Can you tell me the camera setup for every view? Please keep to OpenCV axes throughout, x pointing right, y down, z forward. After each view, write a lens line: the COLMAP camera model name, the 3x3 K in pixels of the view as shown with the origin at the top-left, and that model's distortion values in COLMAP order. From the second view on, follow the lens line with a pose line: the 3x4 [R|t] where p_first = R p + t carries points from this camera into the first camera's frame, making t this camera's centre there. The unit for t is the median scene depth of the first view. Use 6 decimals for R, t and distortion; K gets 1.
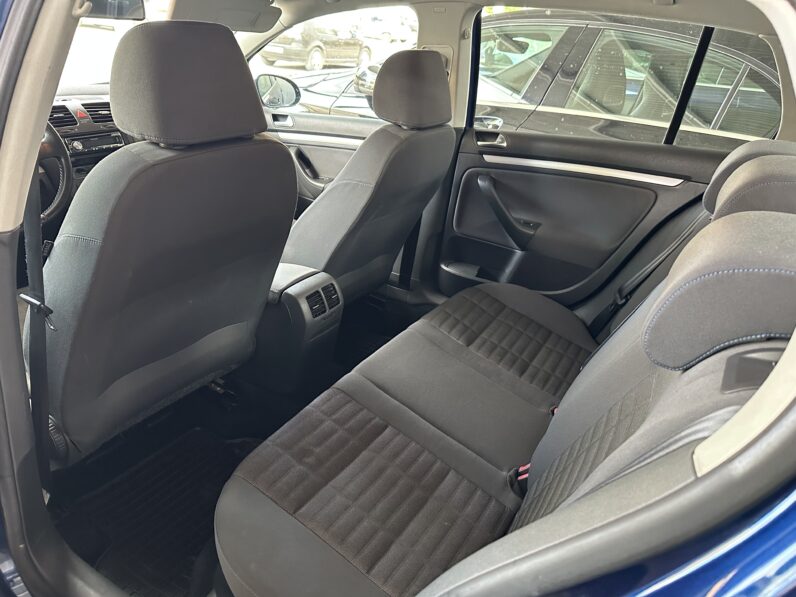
lens RADIAL K [[570.2, 0, 401.2], [0, 570.2, 290.4], [0, 0, 1]] dist [0.102289, -0.172514]
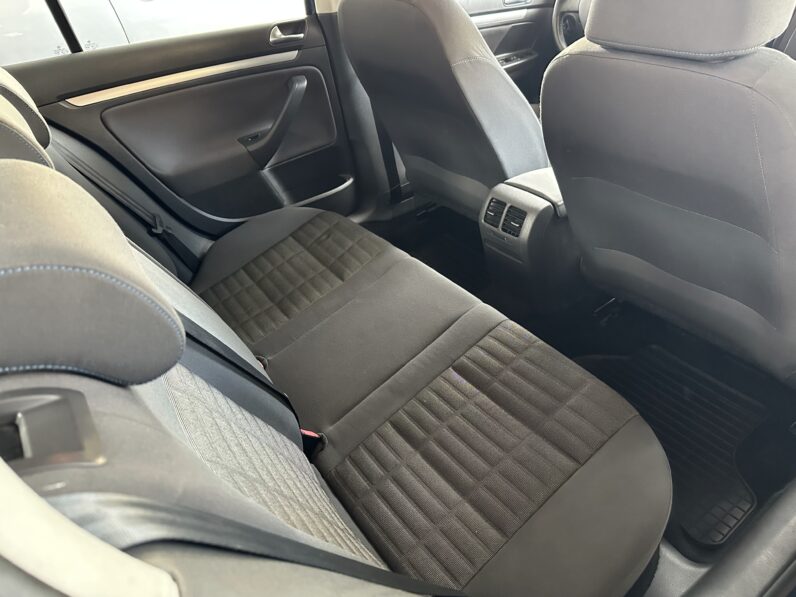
lens RADIAL K [[567.8, 0, 398.0], [0, 567.8, 298.5], [0, 0, 1]] dist [0.093316, -0.171415]
pose [[-0.414959, 0.518977, -0.747310, 0.598539], [-0.299086, 0.697911, 0.650744, -0.382814], [0.859277, 0.493542, -0.134386, 0.951946]]
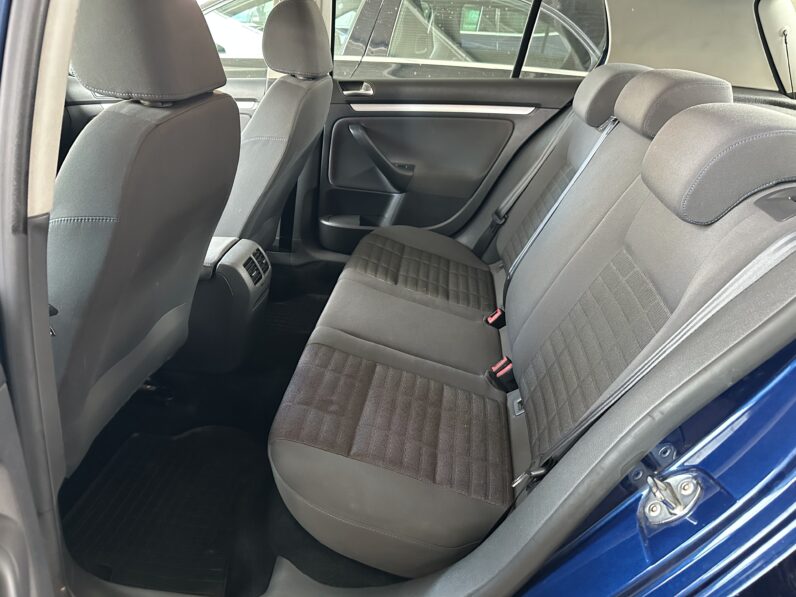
lens RADIAL K [[567.8, 0, 398.0], [0, 567.8, 298.5], [0, 0, 1]] dist [0.093316, -0.171415]
pose [[0.910053, -0.211599, 0.356411, -0.251069], [0.186638, 0.976966, 0.103461, 0.013863], [-0.370094, -0.027635, 0.928583, 0.013920]]
